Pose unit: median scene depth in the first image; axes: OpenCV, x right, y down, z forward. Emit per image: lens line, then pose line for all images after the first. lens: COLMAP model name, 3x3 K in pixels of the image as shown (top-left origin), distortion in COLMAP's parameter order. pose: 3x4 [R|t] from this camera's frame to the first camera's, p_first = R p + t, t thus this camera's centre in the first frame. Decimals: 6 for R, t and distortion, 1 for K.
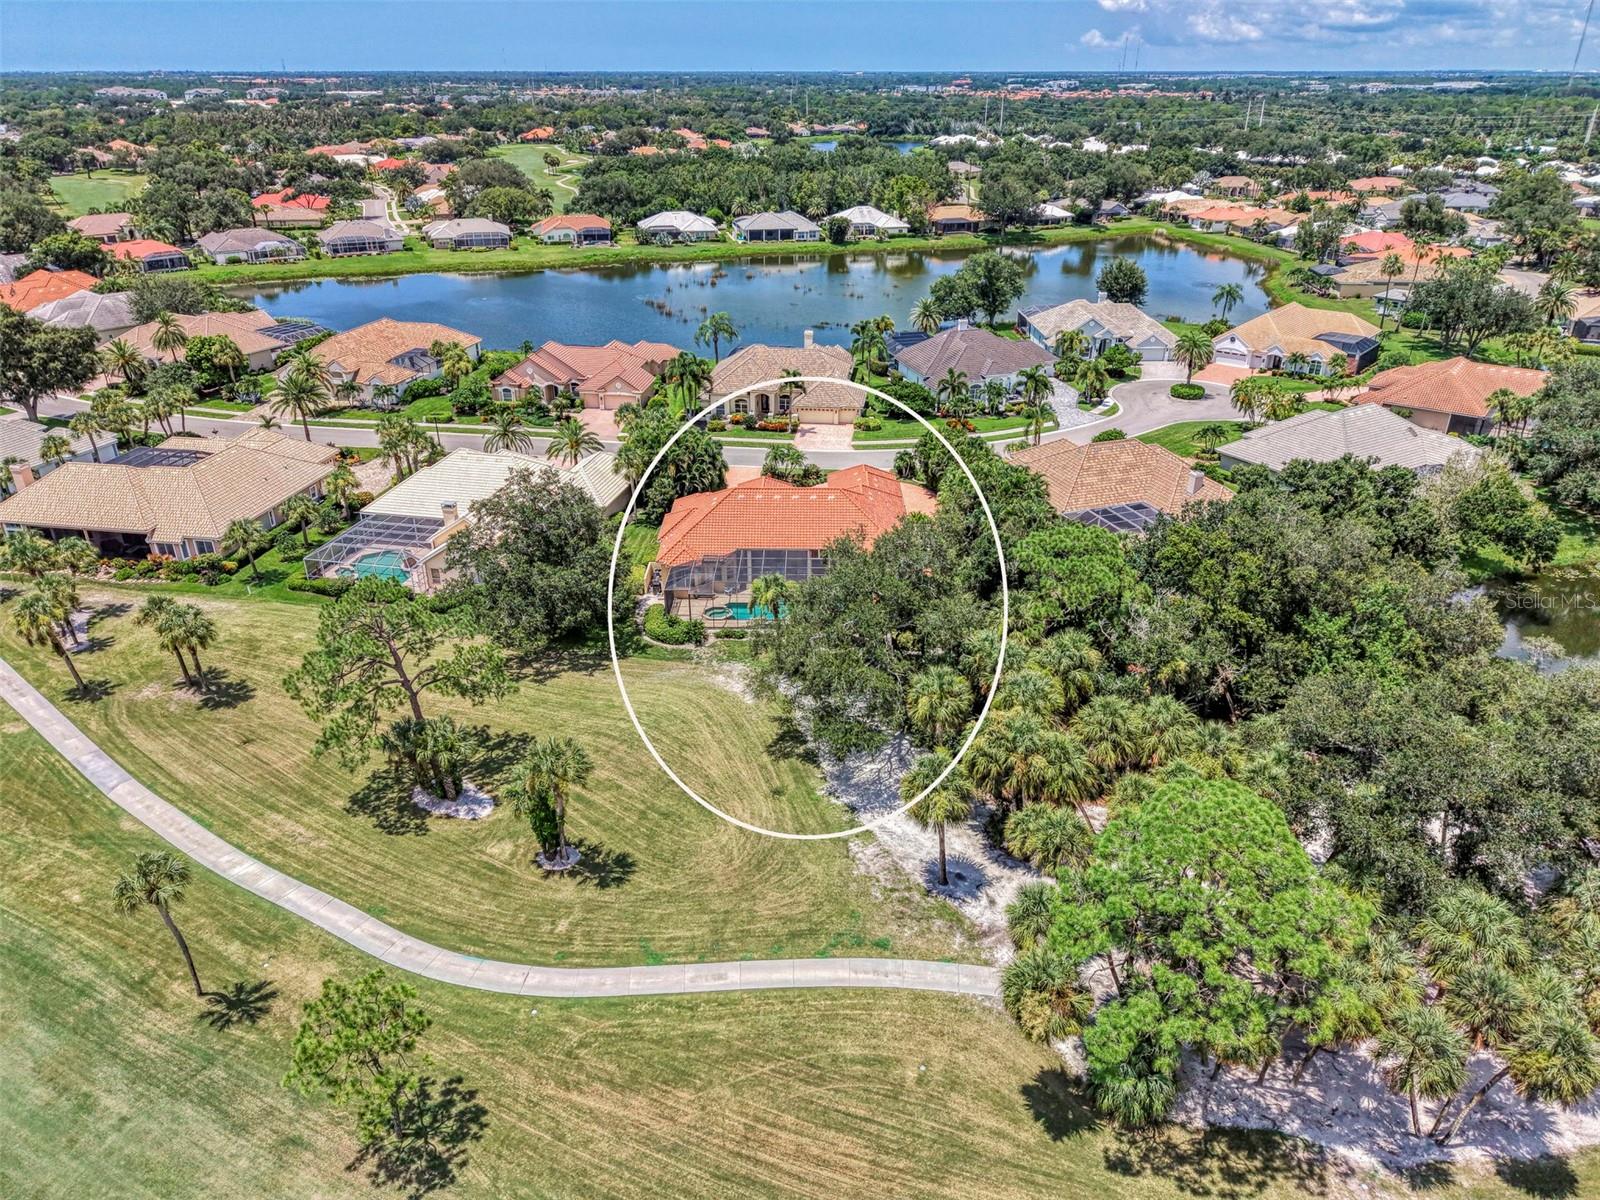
lens RADIAL K [[1093.3, 0, 800.0], [0, 1093.3, 600.0], [0, 0, 1]] dist [-0.008912, 0.009447]
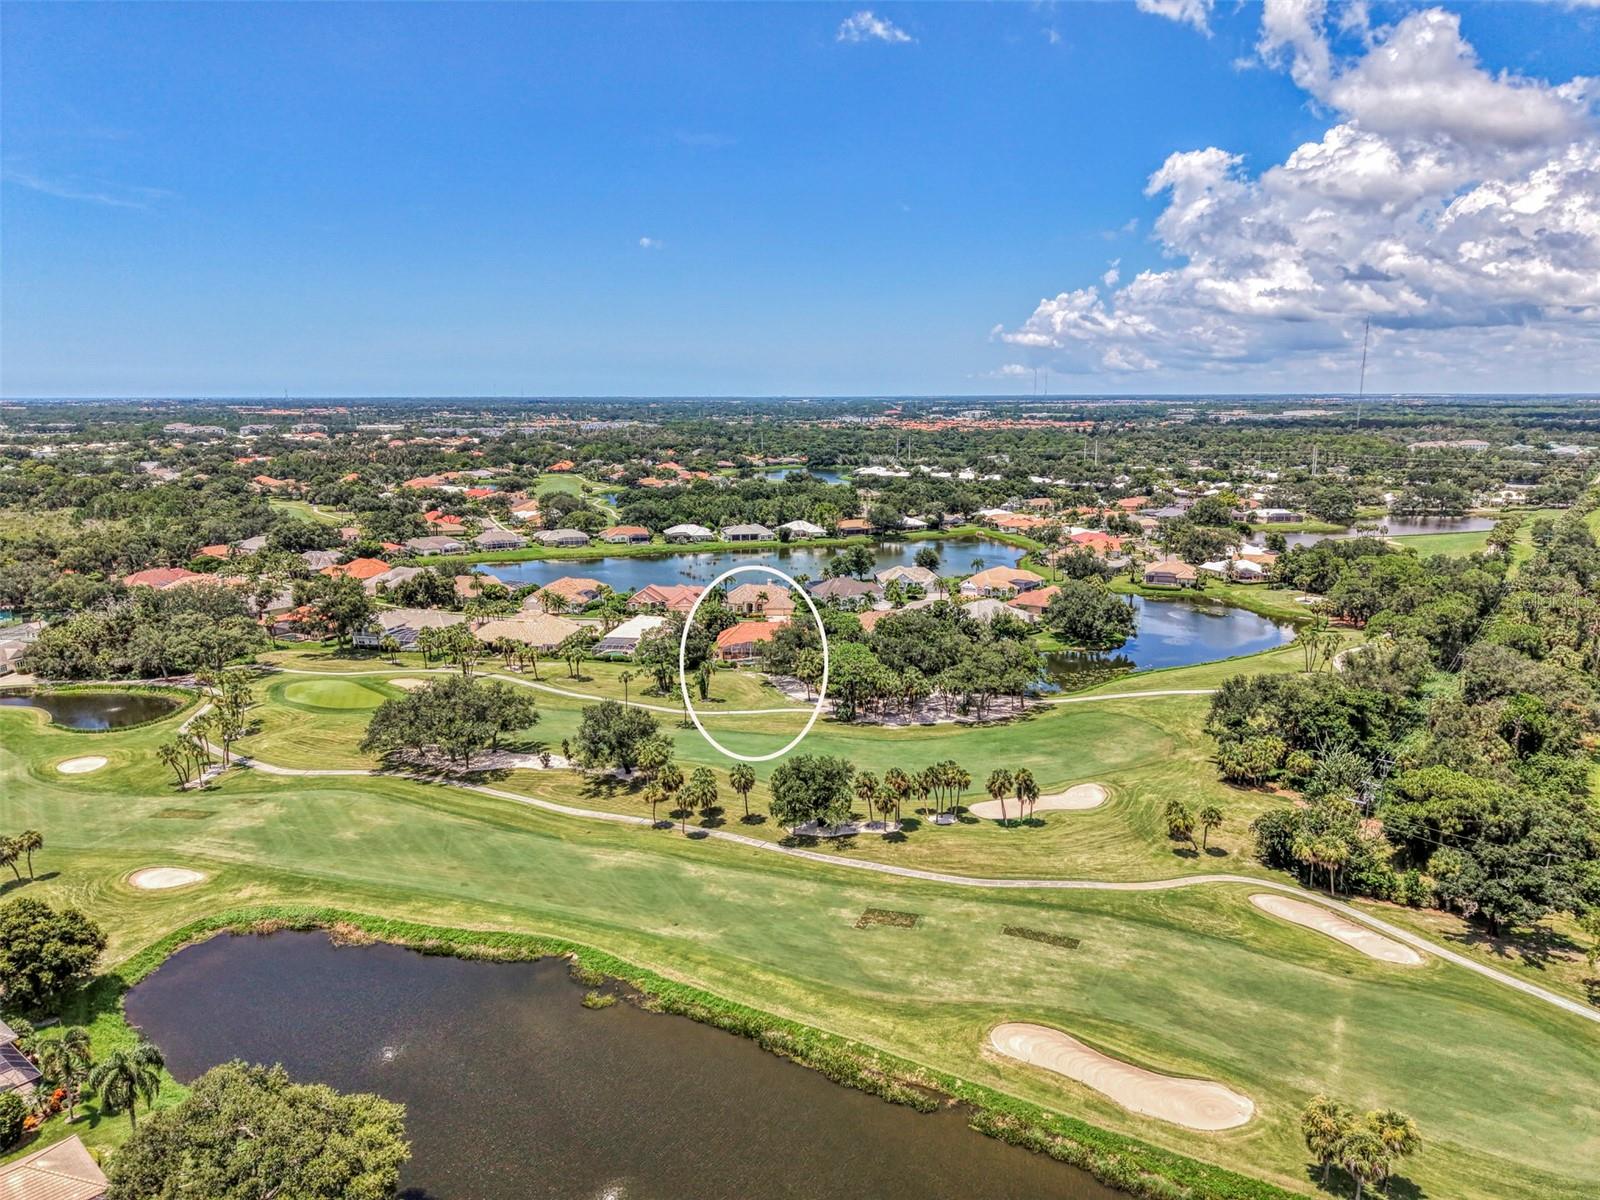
lens RADIAL K [[1093.3, 0, 800.0], [0, 1093.3, 600.0], [0, 0, 1]] dist [-0.008912, 0.009447]
pose [[0.999096, -0.010844, 0.041114, -0.010861], [0.021221, 0.965066, -0.261147, 0.189424], [-0.036846, 0.261783, 0.964423, -0.568181]]
